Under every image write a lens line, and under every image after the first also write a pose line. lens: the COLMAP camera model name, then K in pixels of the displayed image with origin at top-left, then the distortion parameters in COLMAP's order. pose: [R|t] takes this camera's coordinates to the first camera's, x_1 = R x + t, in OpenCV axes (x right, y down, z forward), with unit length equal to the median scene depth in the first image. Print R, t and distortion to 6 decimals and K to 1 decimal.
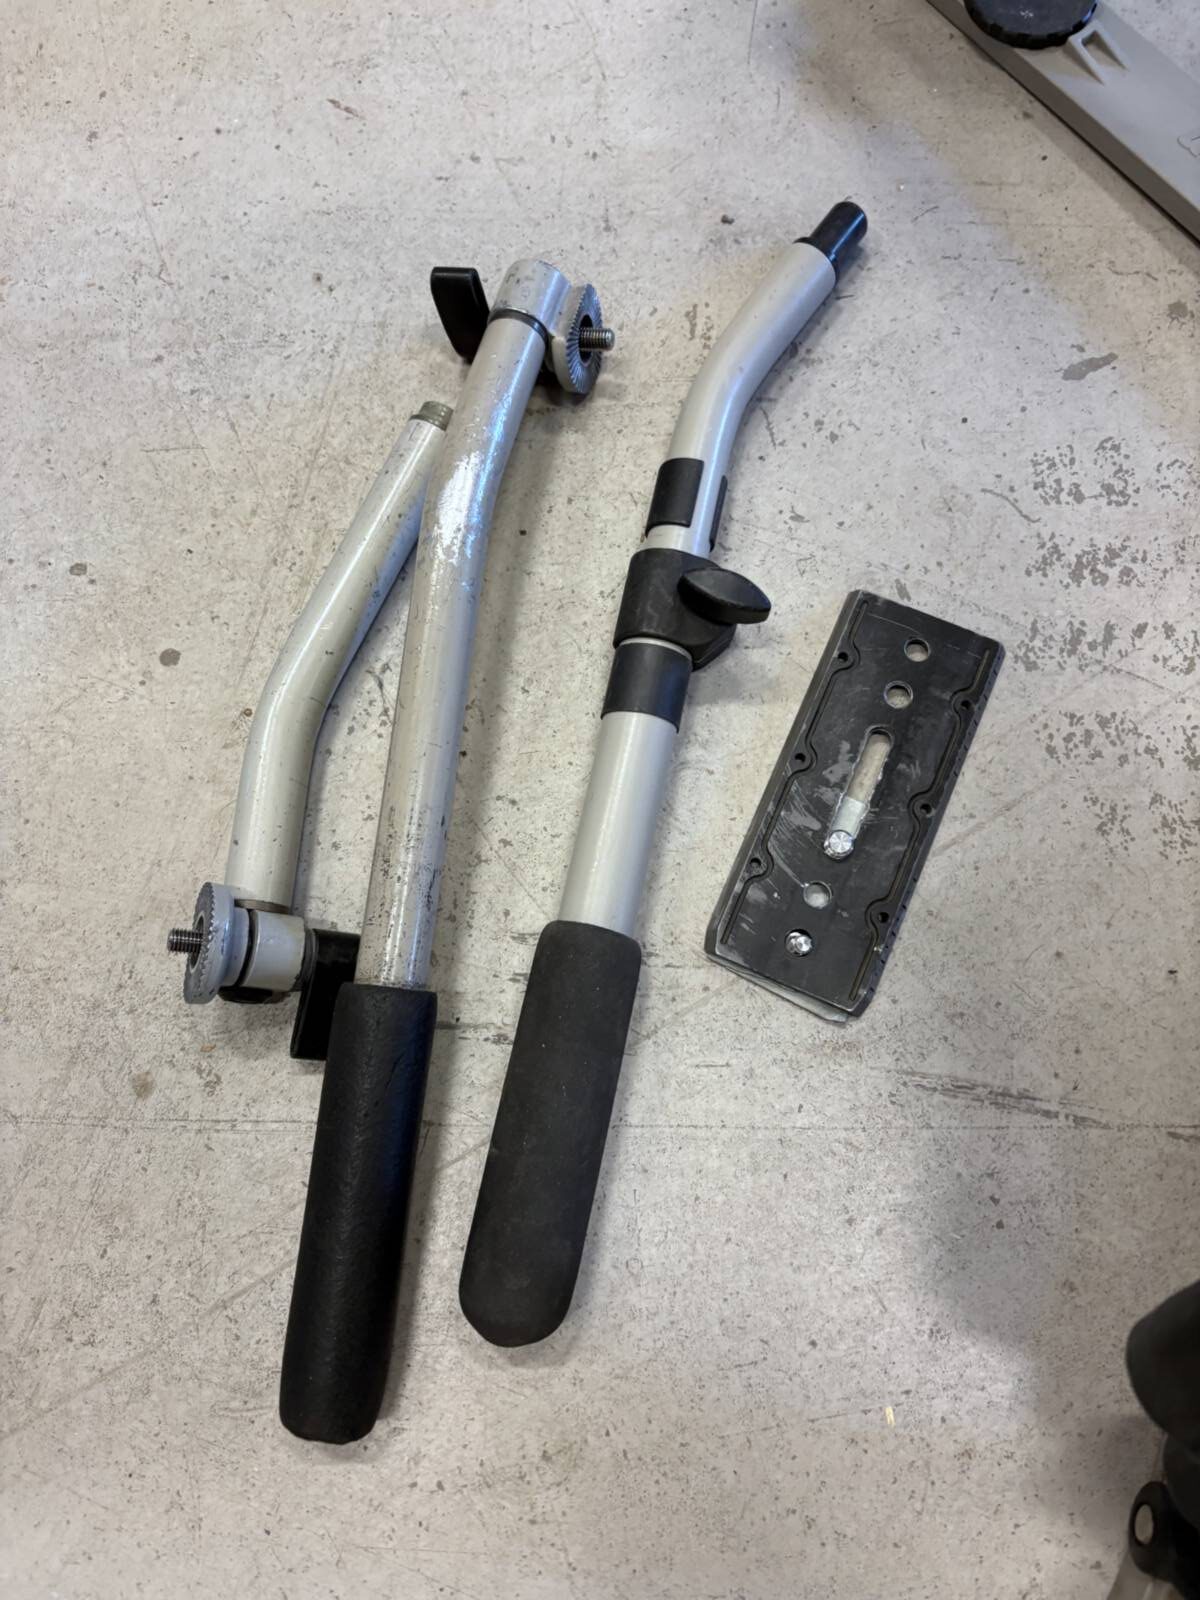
lens RADIAL K [[1291.8, 0, 600.0], [0, 1291.8, 800.0], [0, 0, 1]] dist [0.029880, -0.000982]
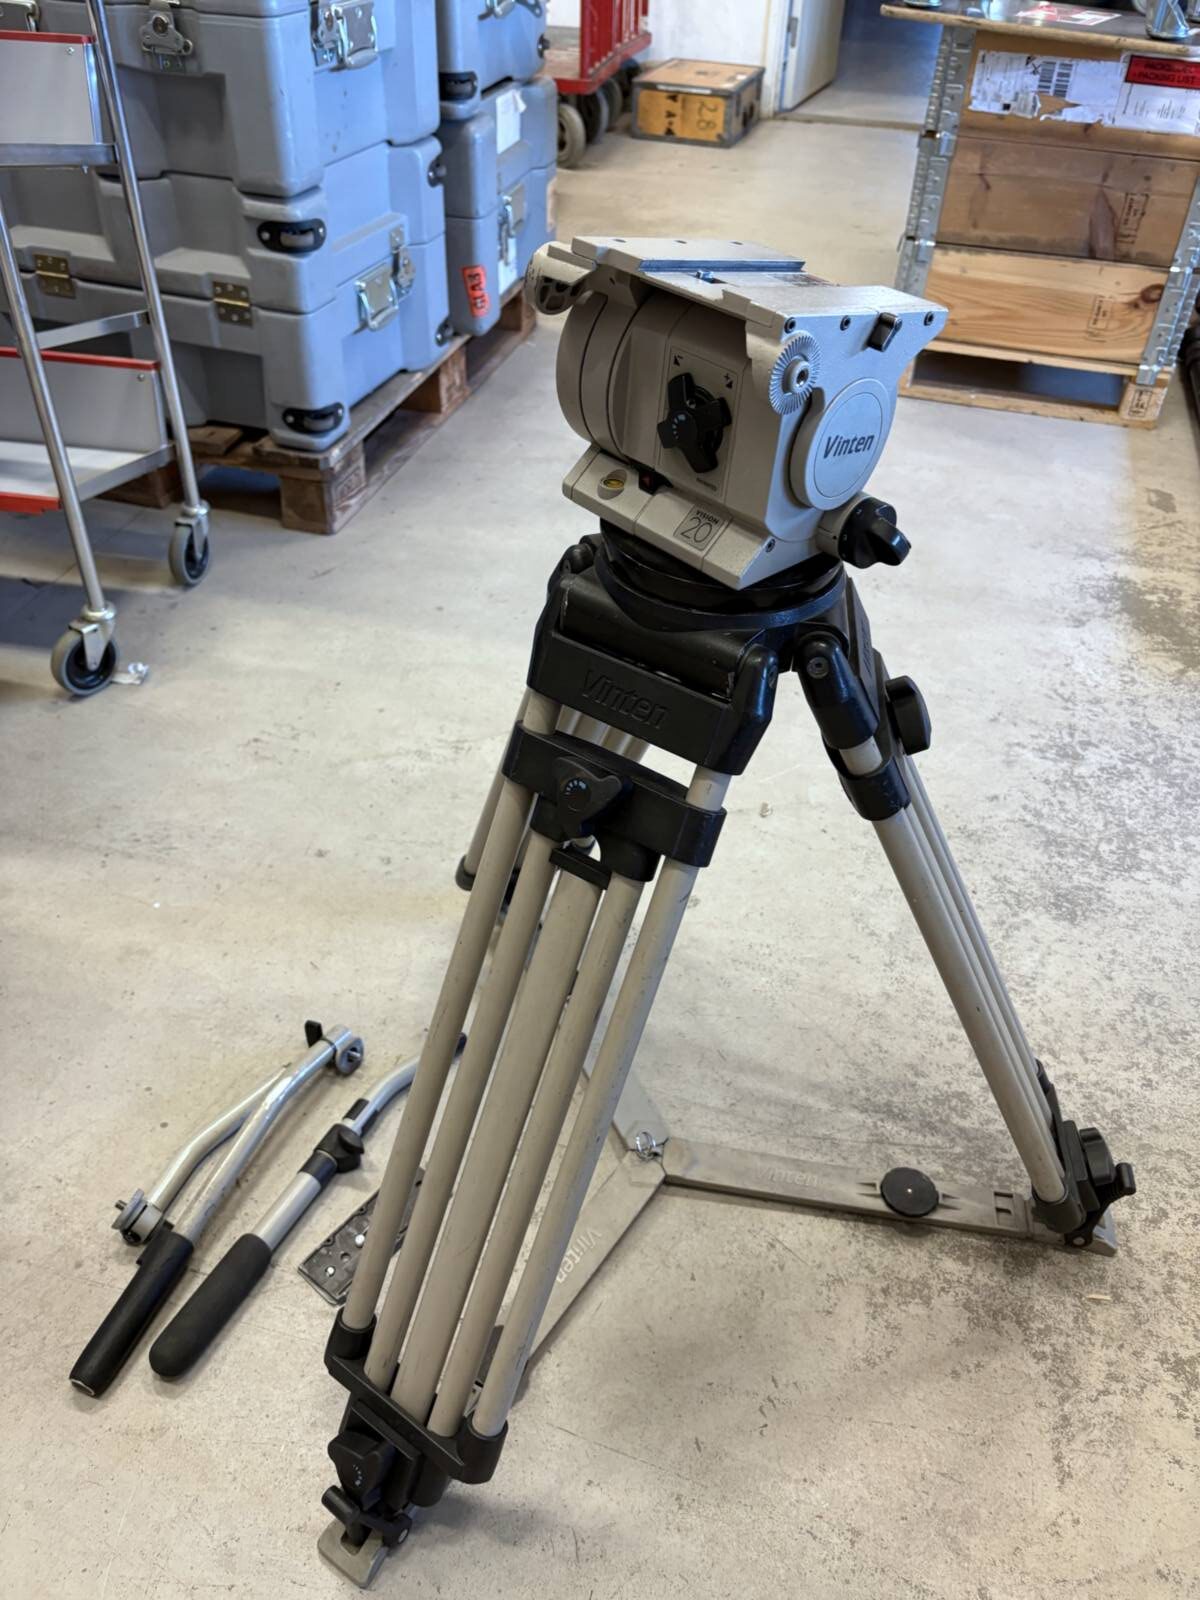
lens RADIAL K [[1223.9, 0, 600.0], [0, 1223.9, 800.0], [0, 0, 1]] dist [0.008830, 0.092422]
pose [[0.969422, 0.203797, -0.136706, 0.781168], [-0.245066, 0.774872, -0.582680, 0.651116], [-0.012819, 0.598365, 0.801121, -1.512145]]
